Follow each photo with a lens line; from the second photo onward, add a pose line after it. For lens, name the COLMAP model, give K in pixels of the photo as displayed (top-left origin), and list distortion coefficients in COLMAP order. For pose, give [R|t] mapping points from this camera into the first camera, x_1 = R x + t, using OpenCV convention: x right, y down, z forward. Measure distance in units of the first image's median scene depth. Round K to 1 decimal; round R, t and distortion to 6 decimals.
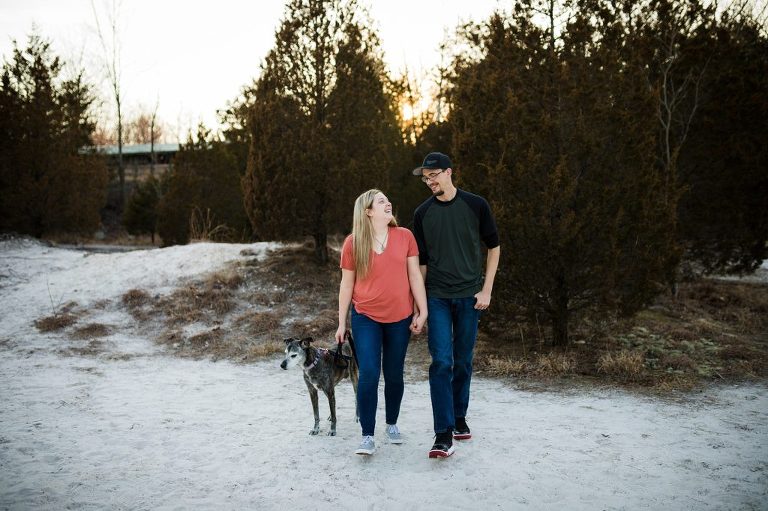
lens RADIAL K [[720.0, 0, 376.8], [0, 720.0, 250.5], [0, 0, 1]] dist [-0.041583, 0.000000]
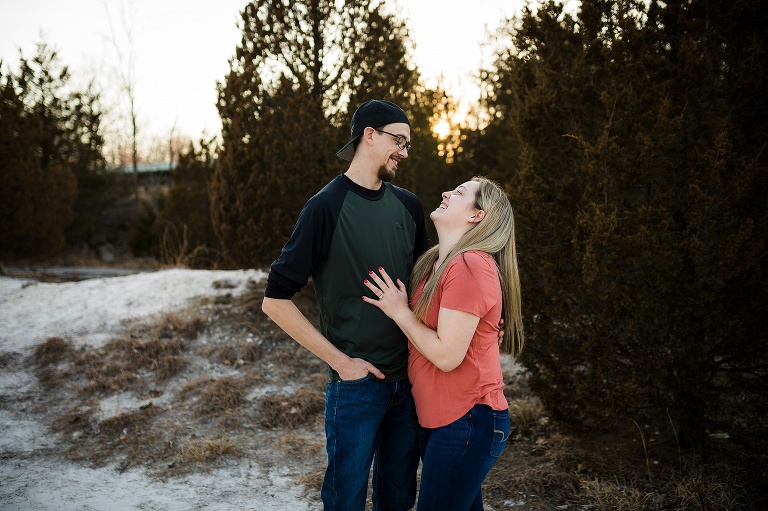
lens RADIAL K [[720.0, 0, 380.7], [0, 720.0, 249.0], [0, 0, 1]] dist [-0.041583, 0.000000]
pose [[0.998899, -0.002252, -0.046865, 0.017468], [0.000810, 0.999526, -0.030773, -0.011647], [0.046912, 0.030701, 0.998427, 0.310229]]
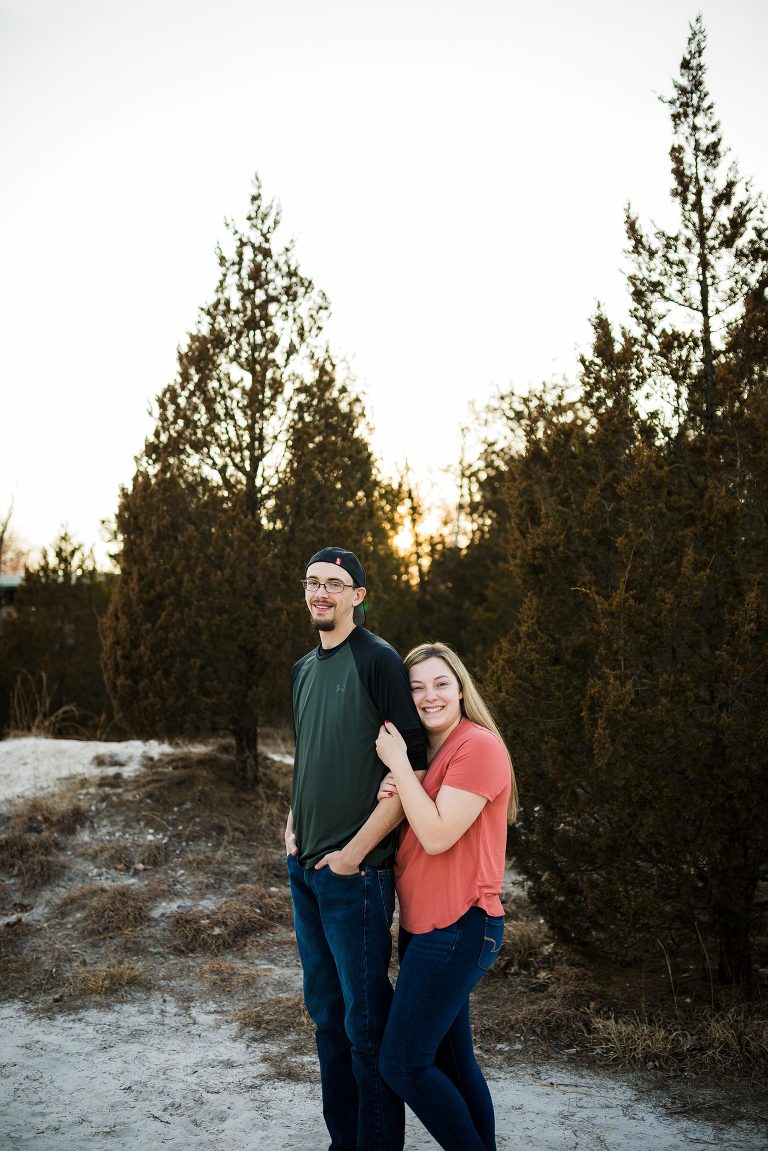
lens RADIAL K [[1079.1, 0, 390.4], [0, 1079.1, 576.6], [0, 0, 1]] dist [-0.041583, 0.000000]
pose [[0.999149, 0.027812, 0.030472, 0.000092], [-0.022578, 0.986802, -0.160347, -0.009186], [-0.034529, 0.159522, 0.986590, 0.217799]]
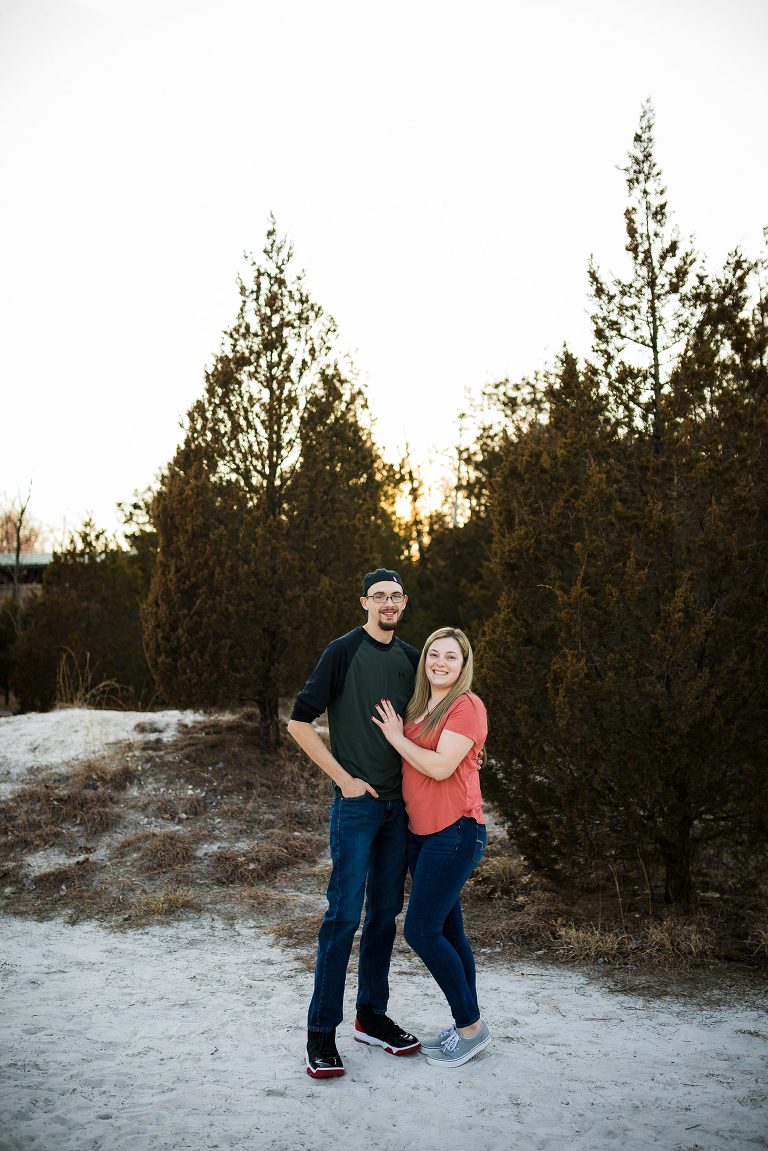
lens RADIAL K [[1079.1, 0, 376.0], [0, 1079.1, 569.5], [0, 0, 1]] dist [-0.041583, 0.000000]
pose [[0.999712, 0.018175, 0.015682, -0.004355], [-0.015809, 0.990072, -0.139667, -0.005950], [-0.018064, 0.139379, 0.990074, 0.093583]]
